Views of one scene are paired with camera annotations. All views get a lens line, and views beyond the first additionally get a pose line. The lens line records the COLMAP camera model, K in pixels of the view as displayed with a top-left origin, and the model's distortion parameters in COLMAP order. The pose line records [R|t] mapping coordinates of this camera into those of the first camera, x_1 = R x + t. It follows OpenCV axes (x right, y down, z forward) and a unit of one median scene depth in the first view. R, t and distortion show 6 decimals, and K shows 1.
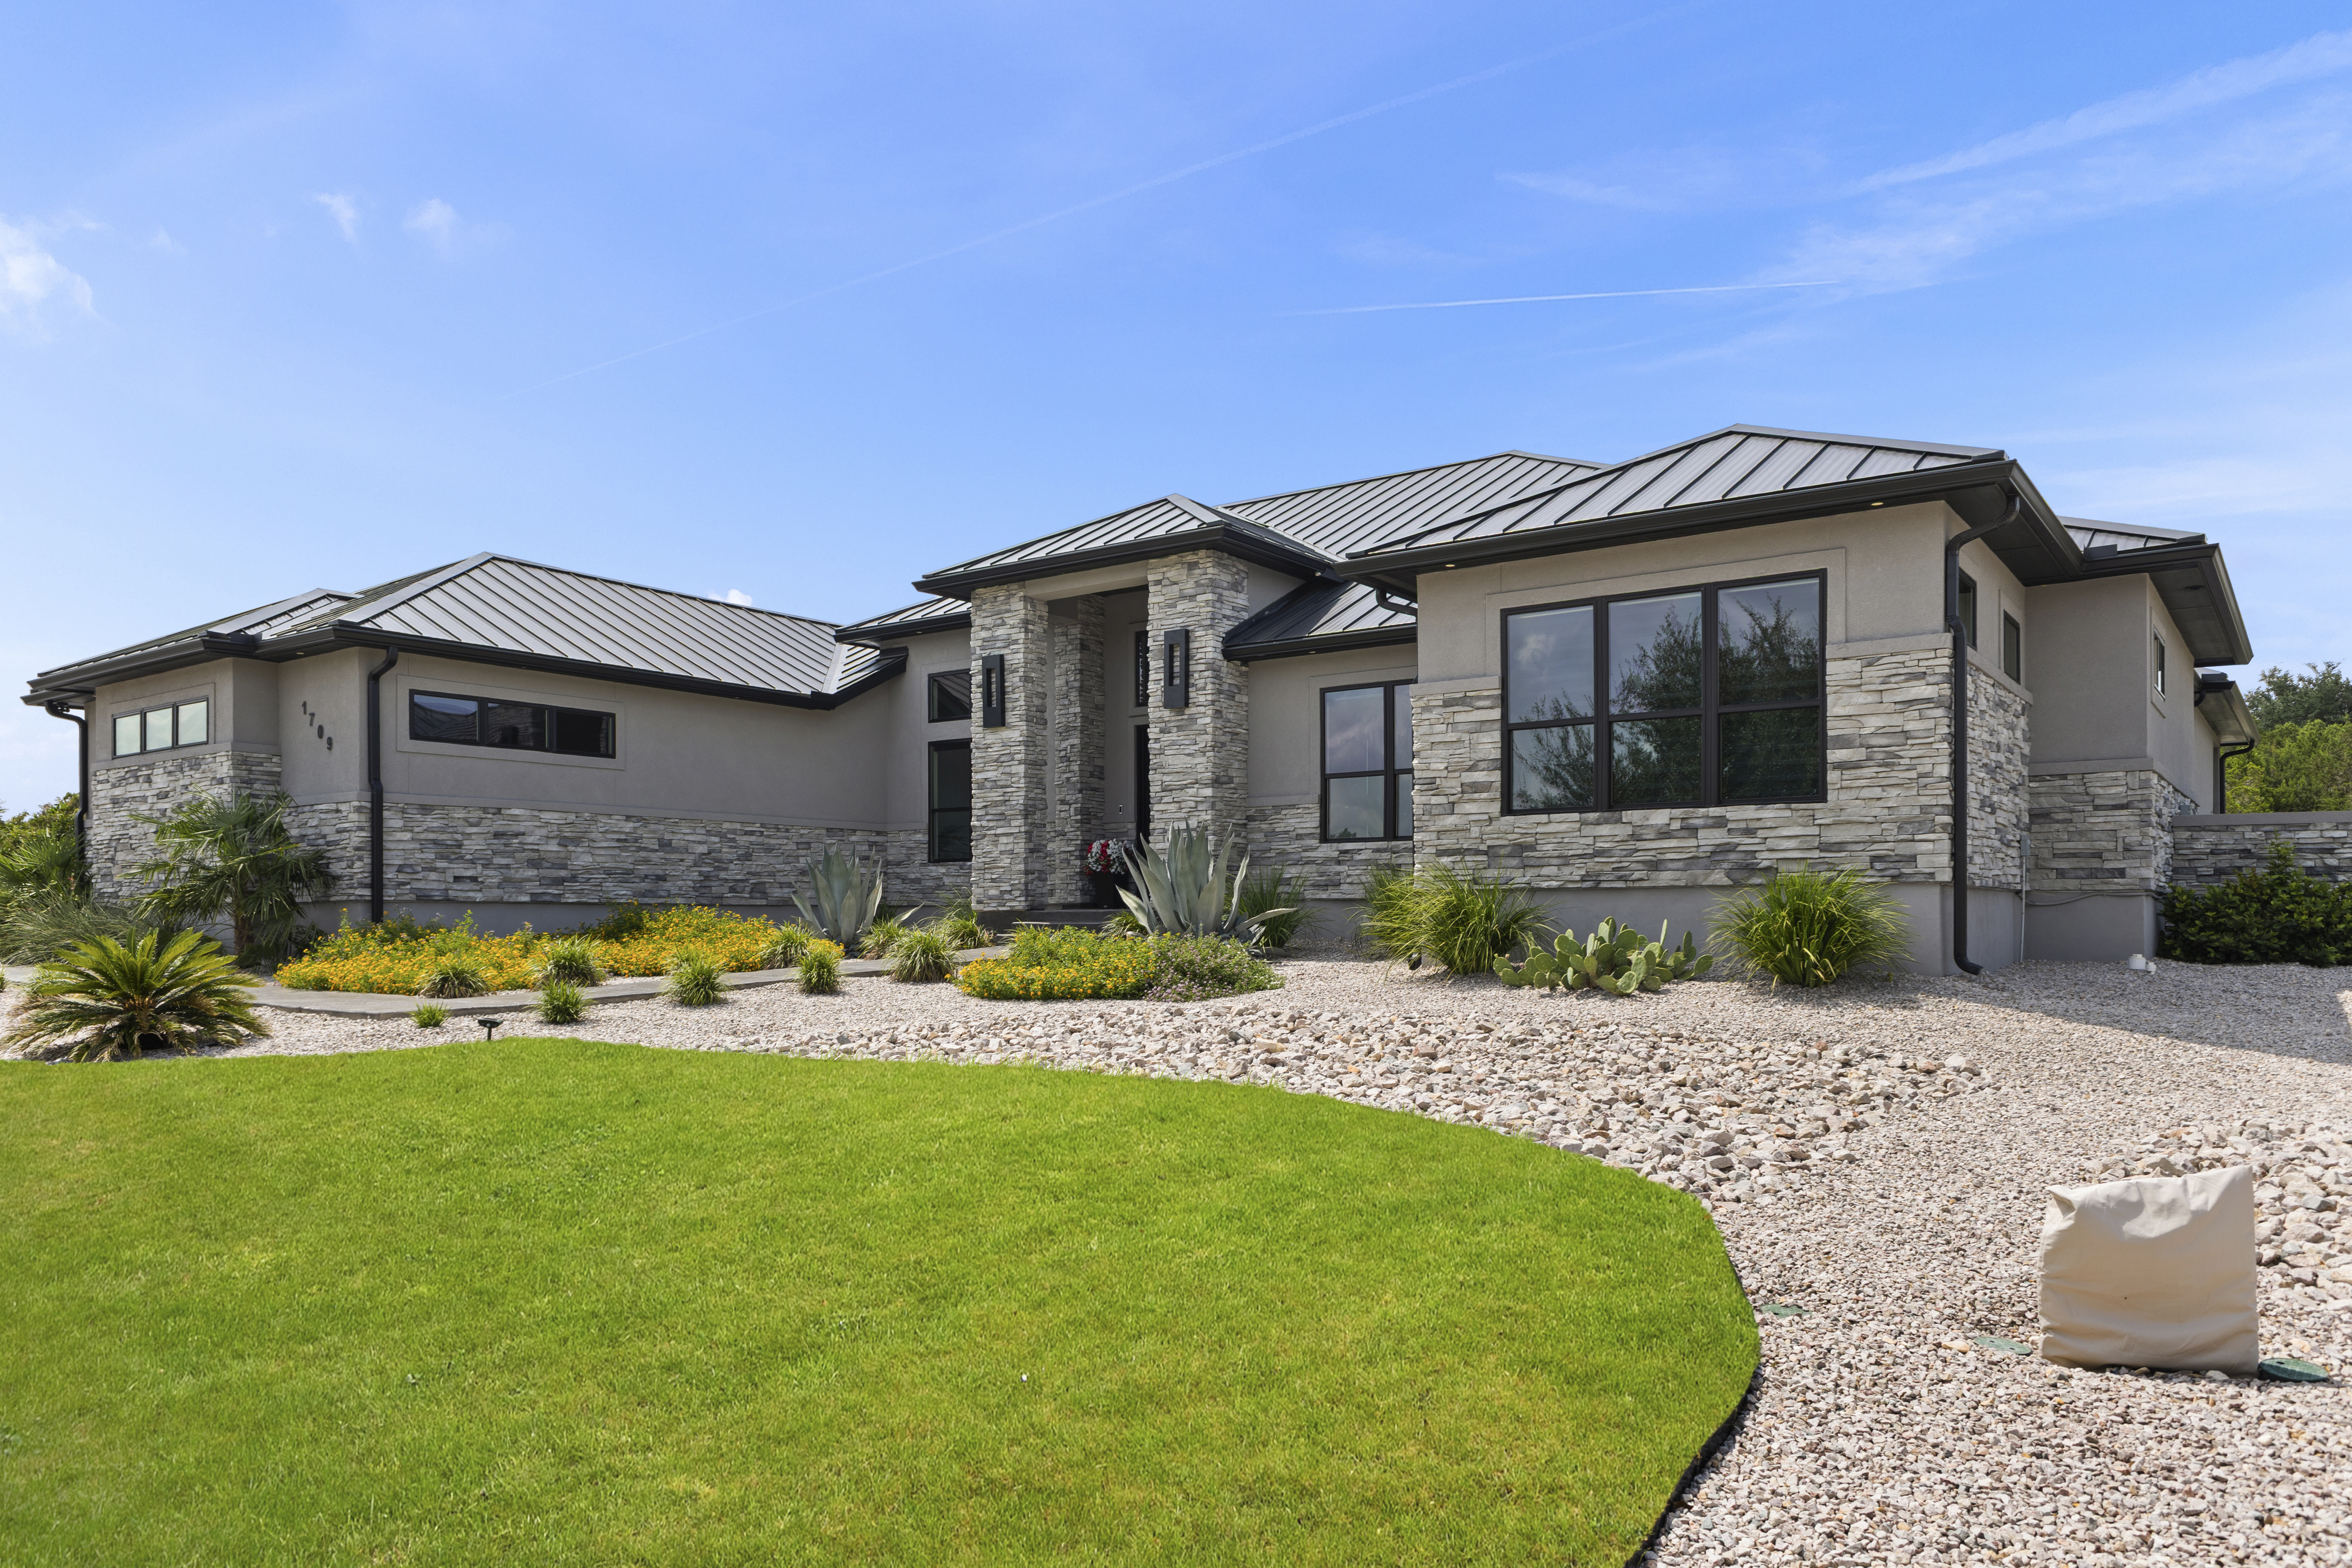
lens RADIAL K [[1582.3, 0, 1176.0], [0, 1582.3, 784.0], [0, 0, 1]] dist [-0.000368, -0.000850]
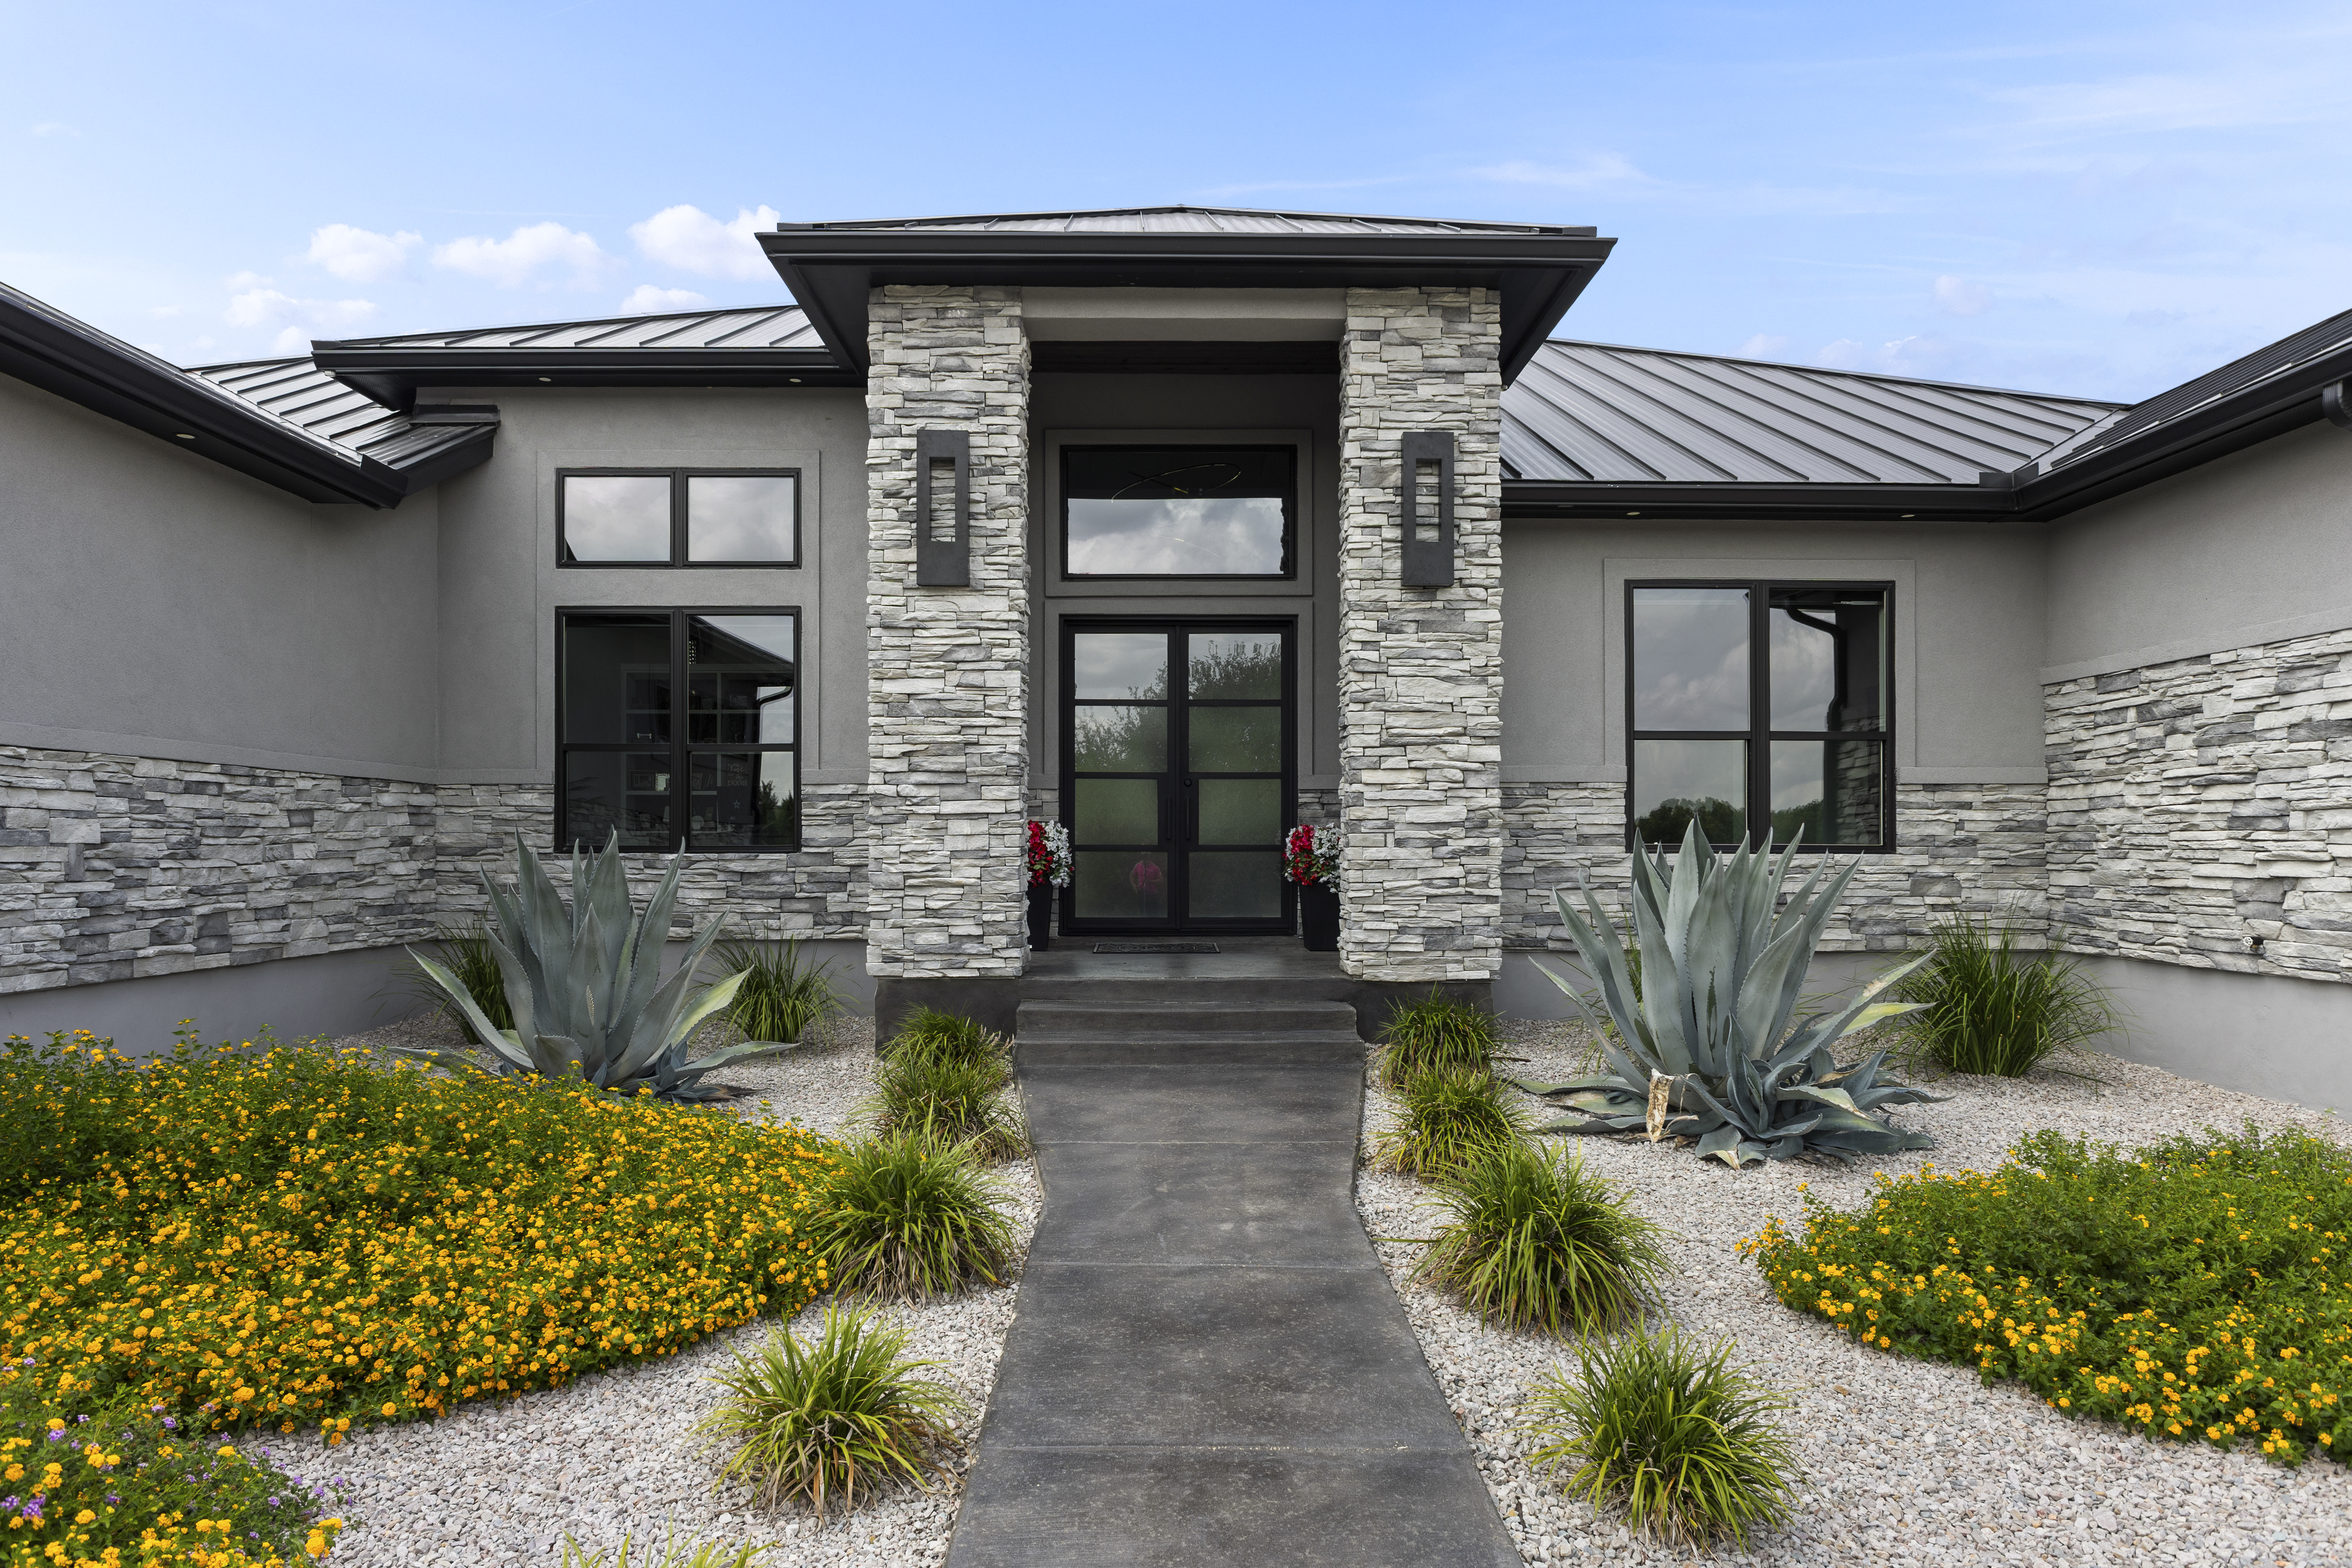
lens RADIAL K [[1421.2, 0, 1176.0], [0, 1421.2, 784.0], [0, 0, 1]] dist [-0.002054, -0.000537]
pose [[0.800102, 0.030736, 0.599076, -0.309433], [-0.055249, 0.998217, 0.022575, 0.009317], [-0.597314, -0.051161, 0.800374, 0.619605]]
